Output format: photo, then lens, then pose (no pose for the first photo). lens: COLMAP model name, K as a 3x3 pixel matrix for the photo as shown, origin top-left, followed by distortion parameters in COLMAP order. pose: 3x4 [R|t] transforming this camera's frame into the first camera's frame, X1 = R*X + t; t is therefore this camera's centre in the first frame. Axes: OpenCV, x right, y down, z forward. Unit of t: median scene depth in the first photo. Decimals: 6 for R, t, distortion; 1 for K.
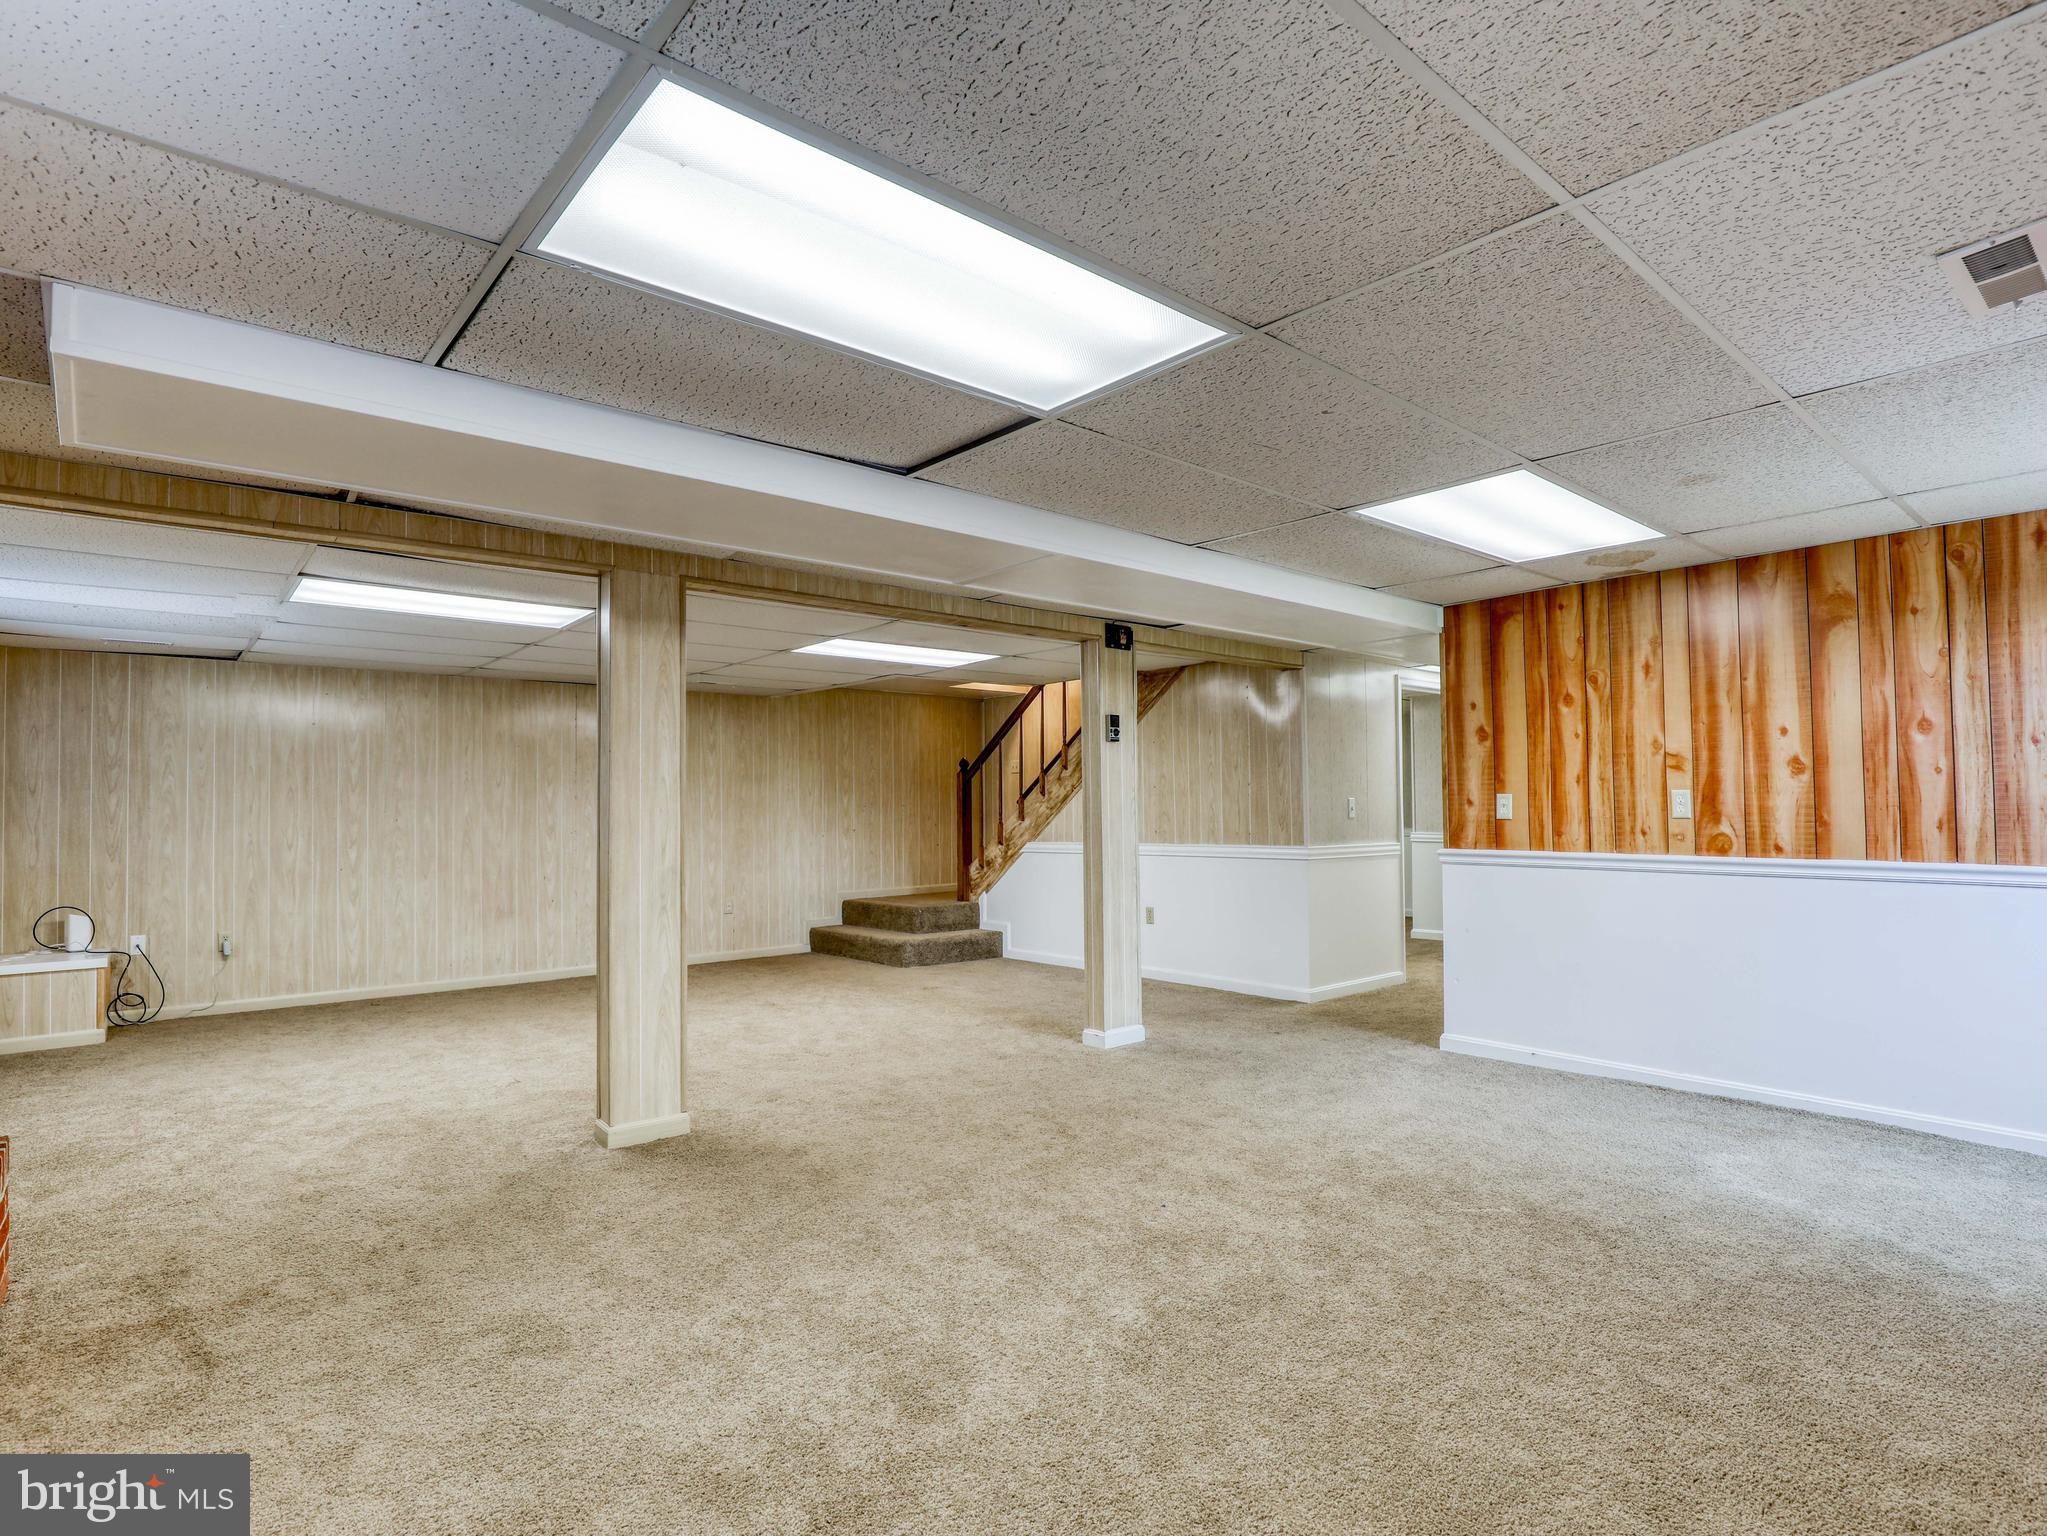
lens RADIAL K [[1055.3, 0, 1037.7], [0, 1055.3, 775.4], [0, 0, 1]] dist [-0.030914, 0.001130]
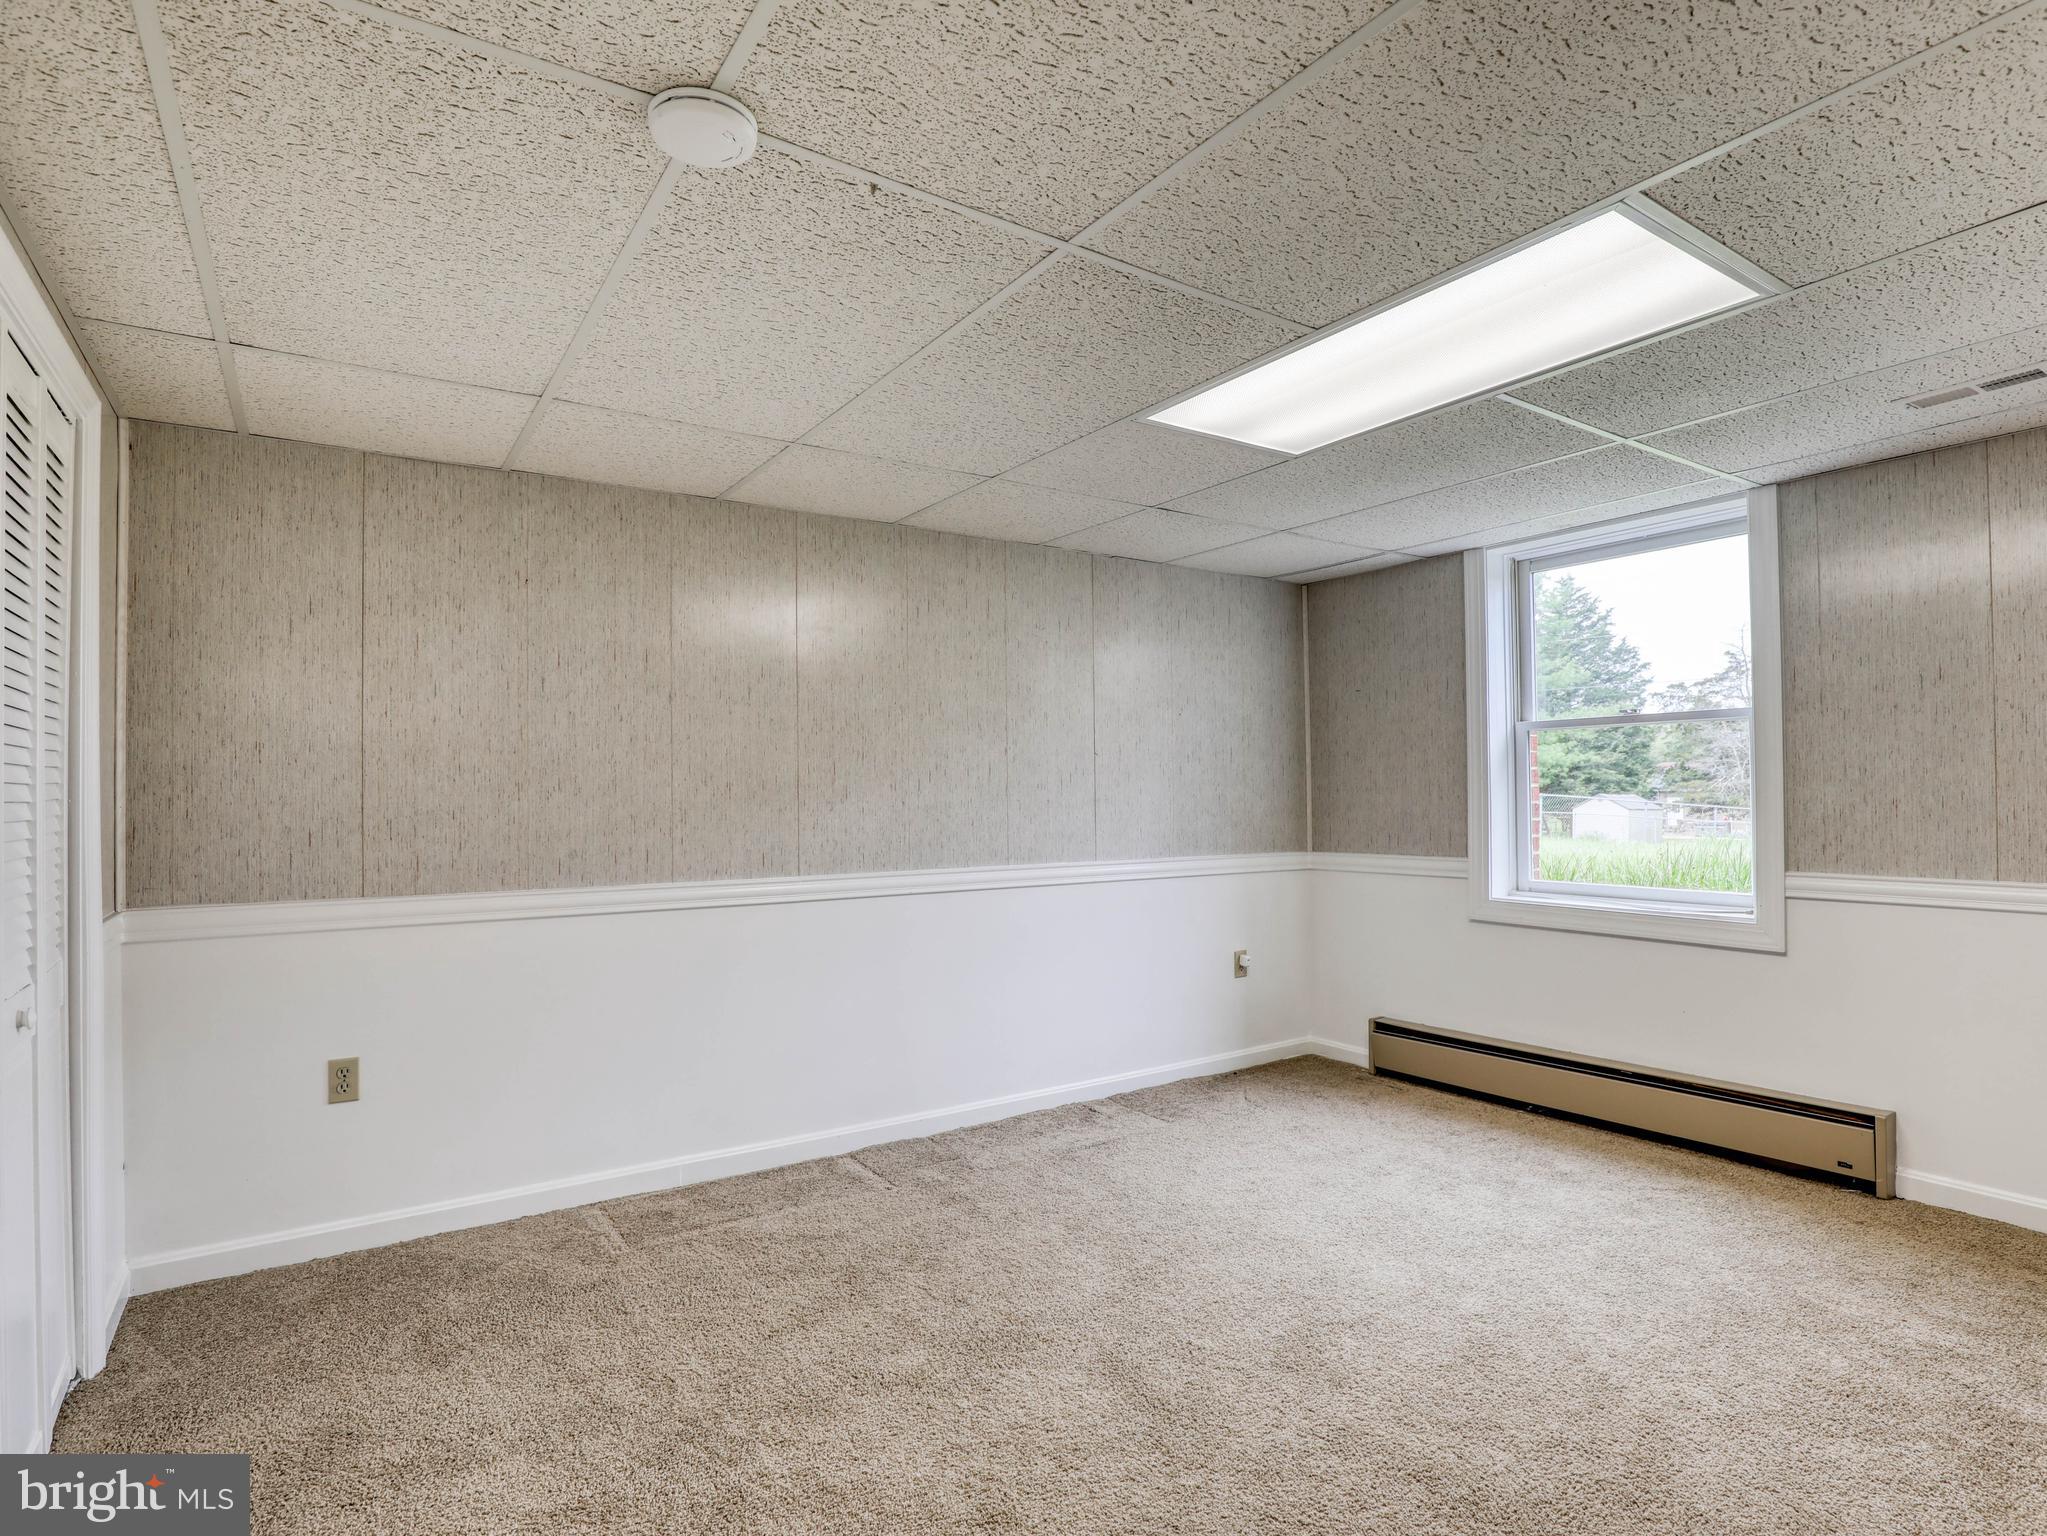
lens RADIAL K [[1064.4, 0, 1034.4], [0, 1064.4, 758.8], [0, 0, 1]] dist [-0.029620, 0.000593]
pose [[-0.137729, -0.009492, -0.990424, 1.226338], [0.032001, 0.999389, -0.014028, 0.004441], [0.989953, -0.033626, -0.137341, 1.267003]]
